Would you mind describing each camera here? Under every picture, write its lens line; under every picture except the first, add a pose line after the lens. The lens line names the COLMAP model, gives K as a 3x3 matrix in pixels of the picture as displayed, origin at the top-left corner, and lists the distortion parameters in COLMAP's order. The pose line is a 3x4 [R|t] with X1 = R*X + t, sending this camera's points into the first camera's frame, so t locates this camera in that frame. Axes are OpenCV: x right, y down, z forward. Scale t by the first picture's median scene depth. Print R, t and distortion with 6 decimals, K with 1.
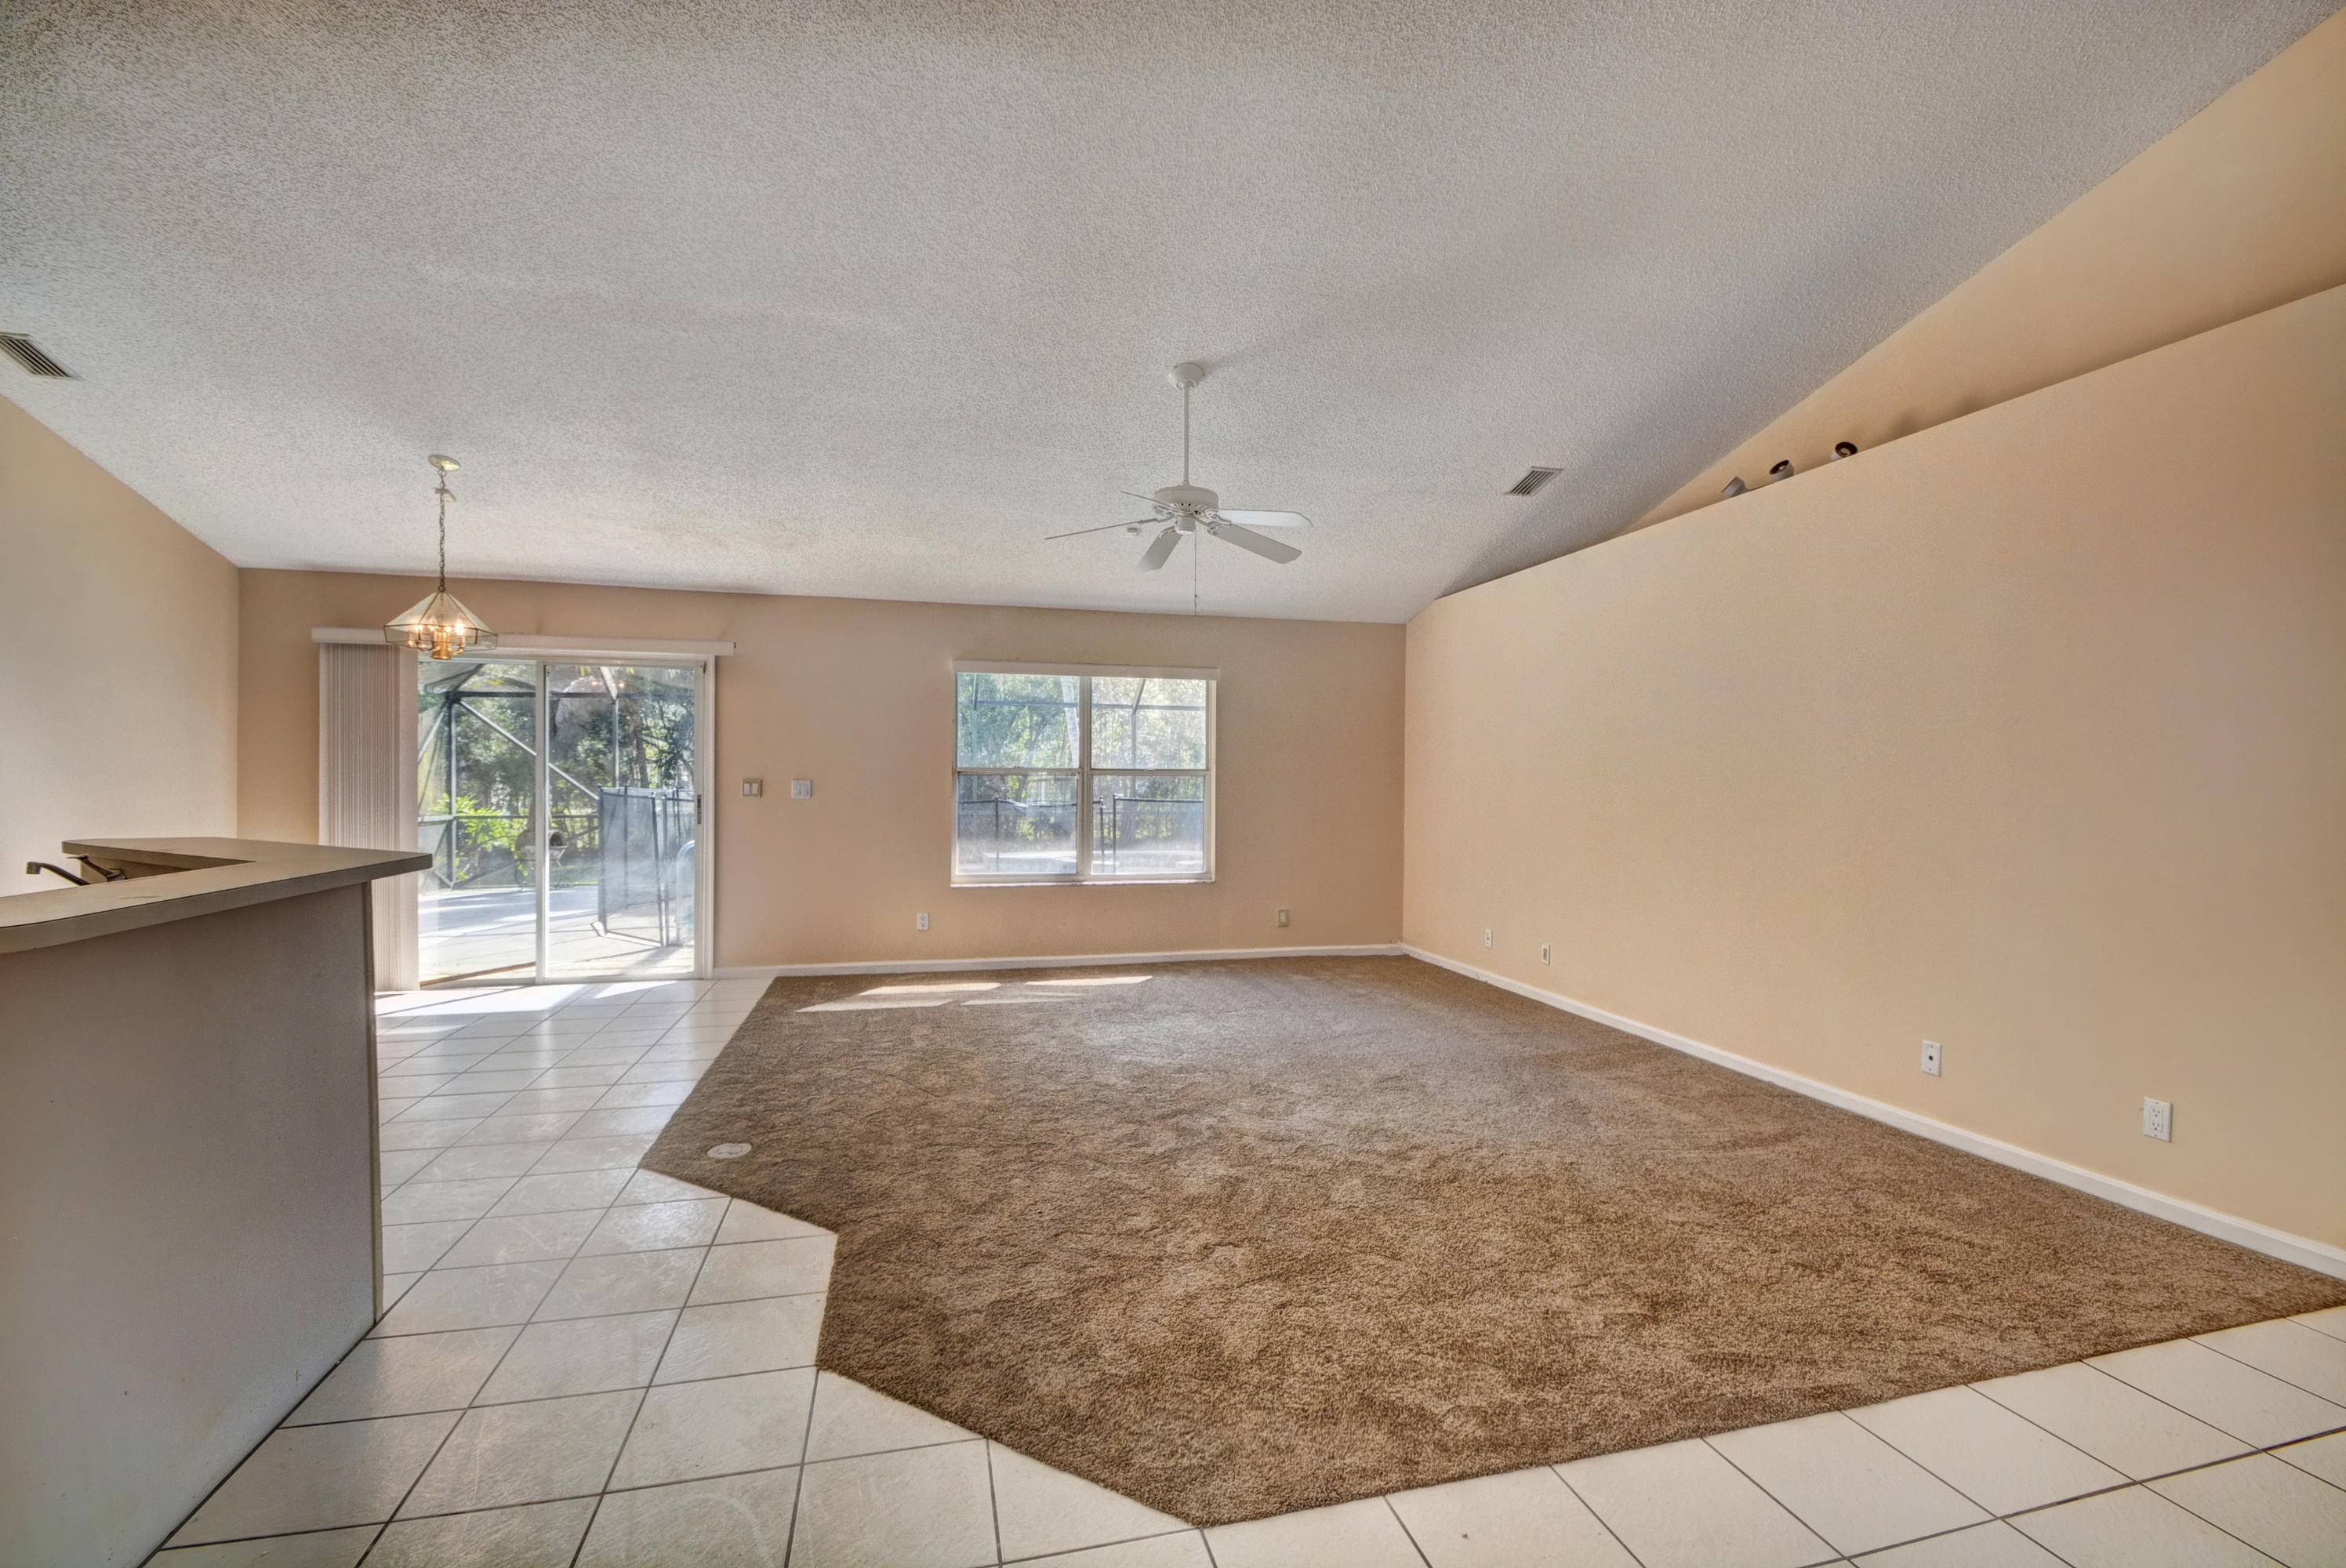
lens RADIAL K [[1040.1, 0, 1173.0], [0, 1040.1, 784.0], [0, 0, 1]] dist [-0.000094, -0.000773]
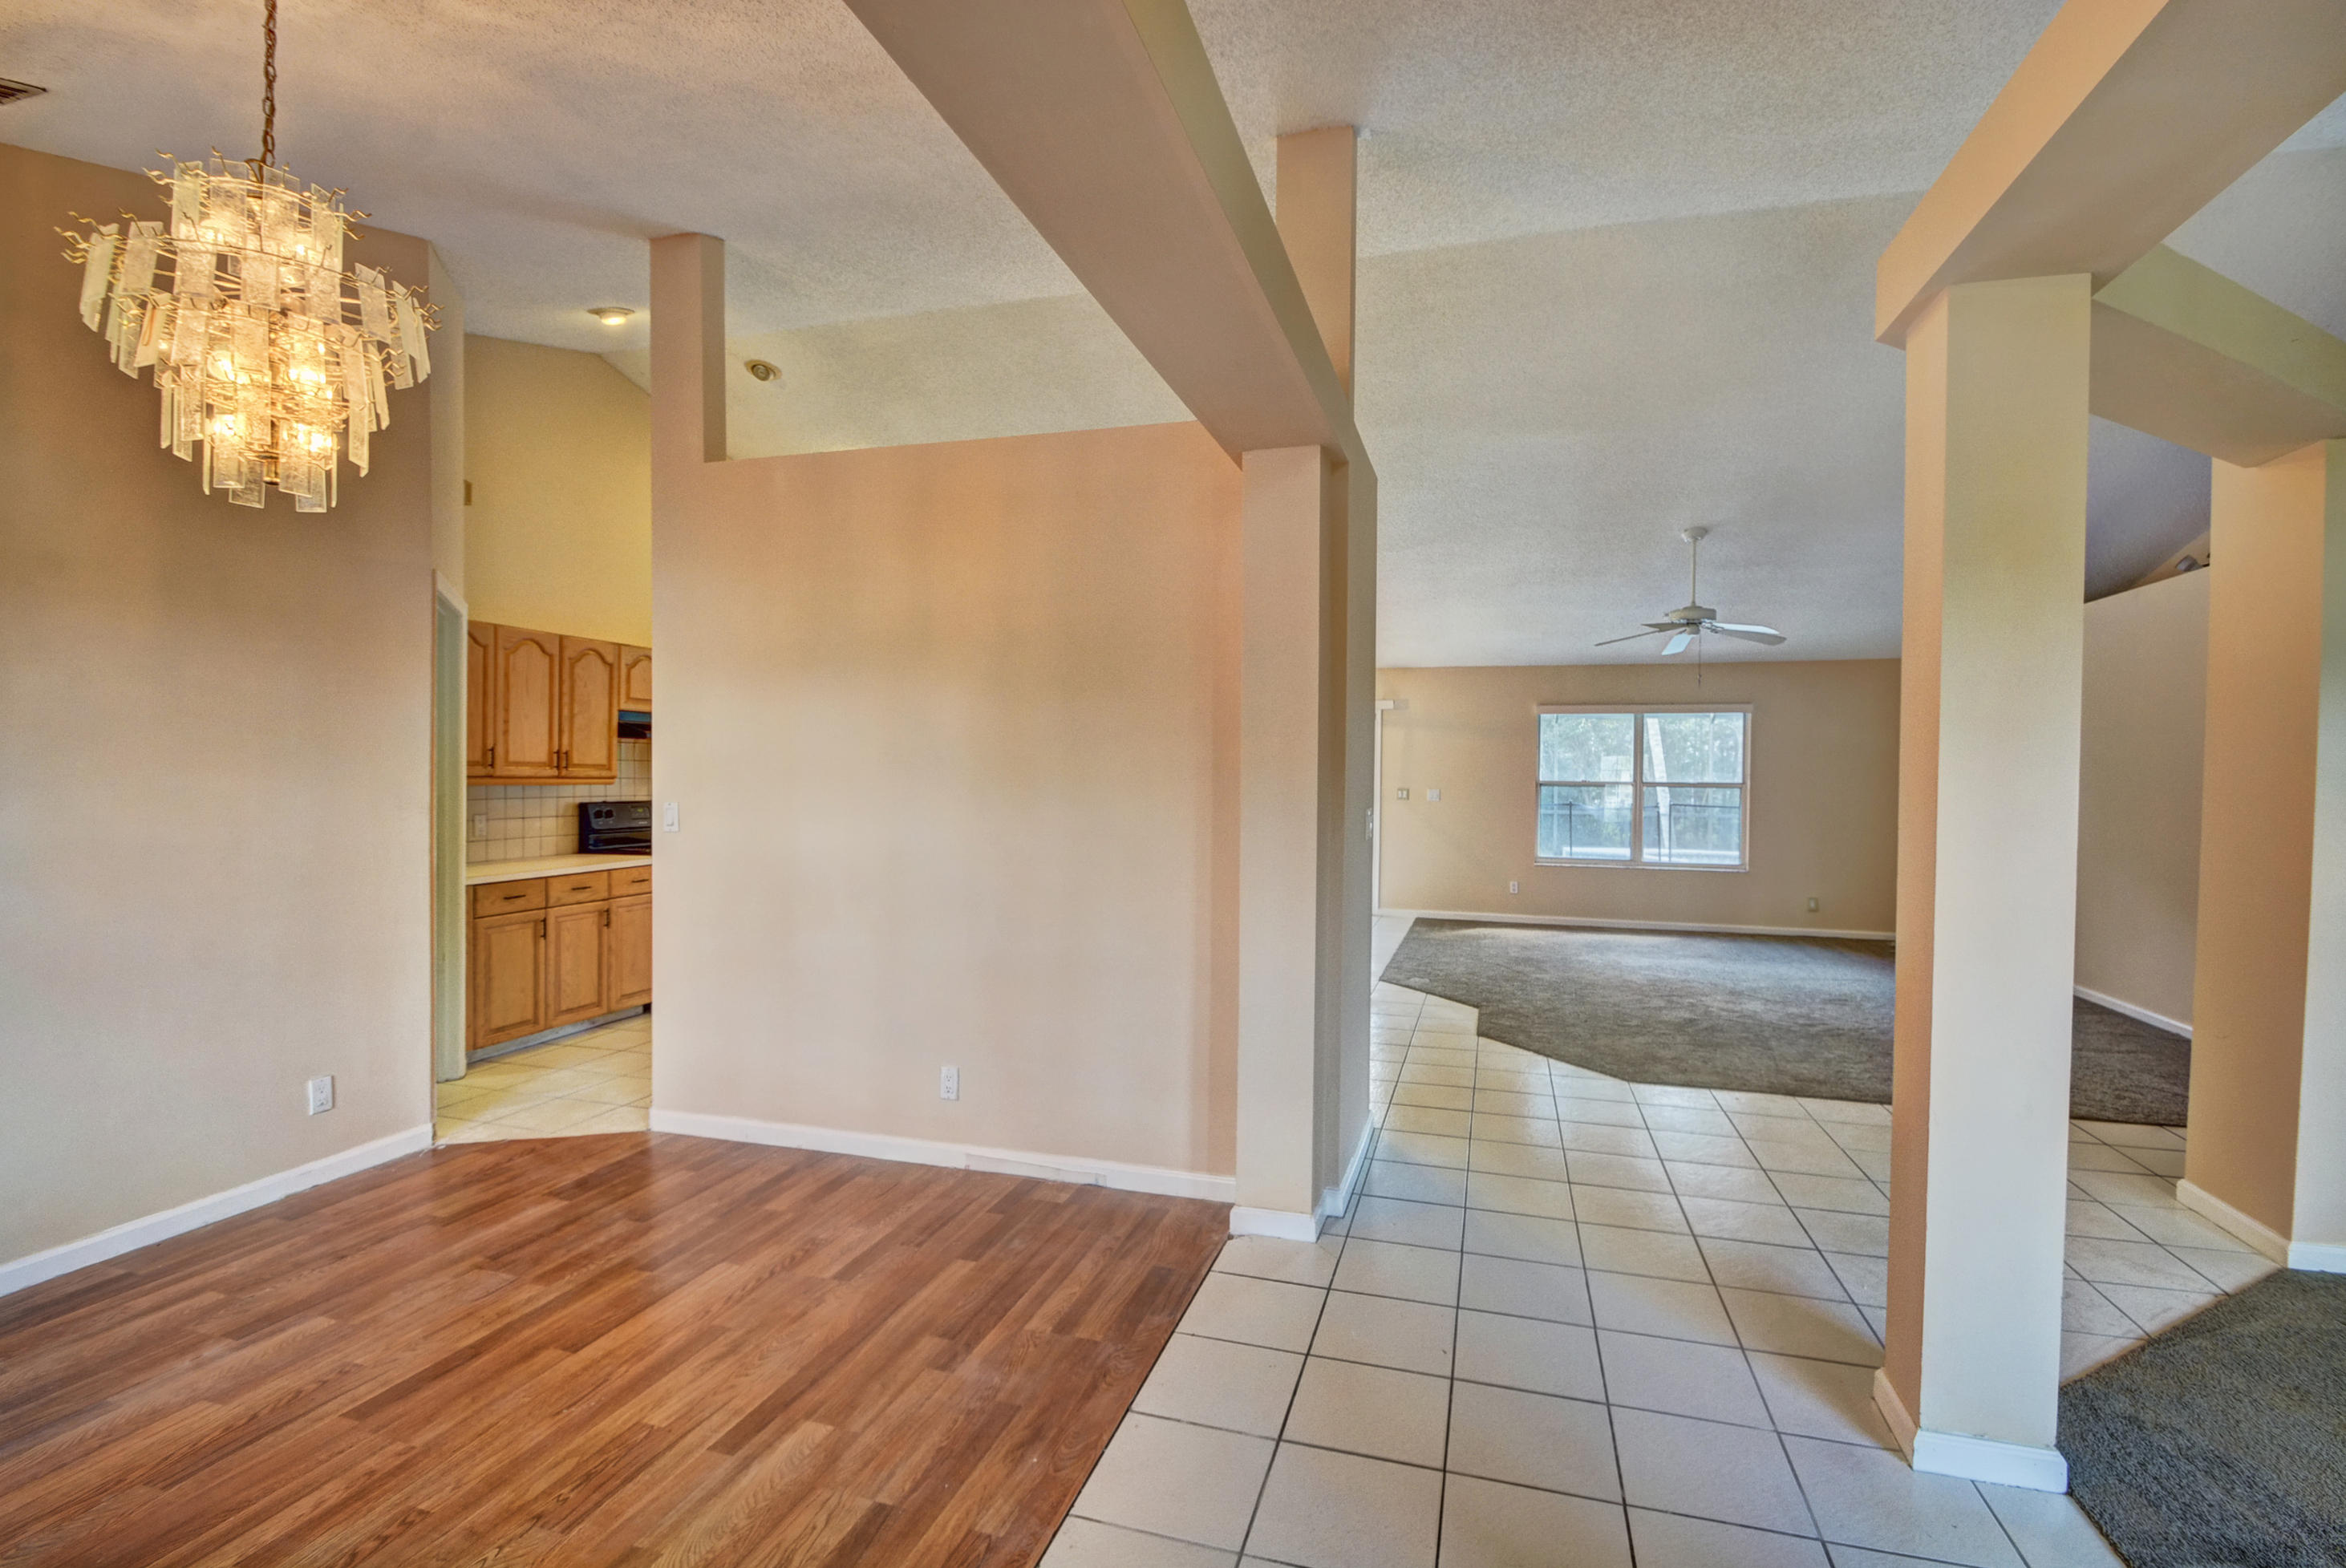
lens RADIAL K [[1040.1, 0, 1173.0], [0, 1040.1, 784.0], [0, 0, 1]] dist [-0.000094, -0.000773]
pose [[0.855075, 0.008888, -0.518427, 0.105775], [-0.007180, 0.999960, 0.005300, -0.016662], [0.518454, -0.000809, 0.855105, -0.496143]]
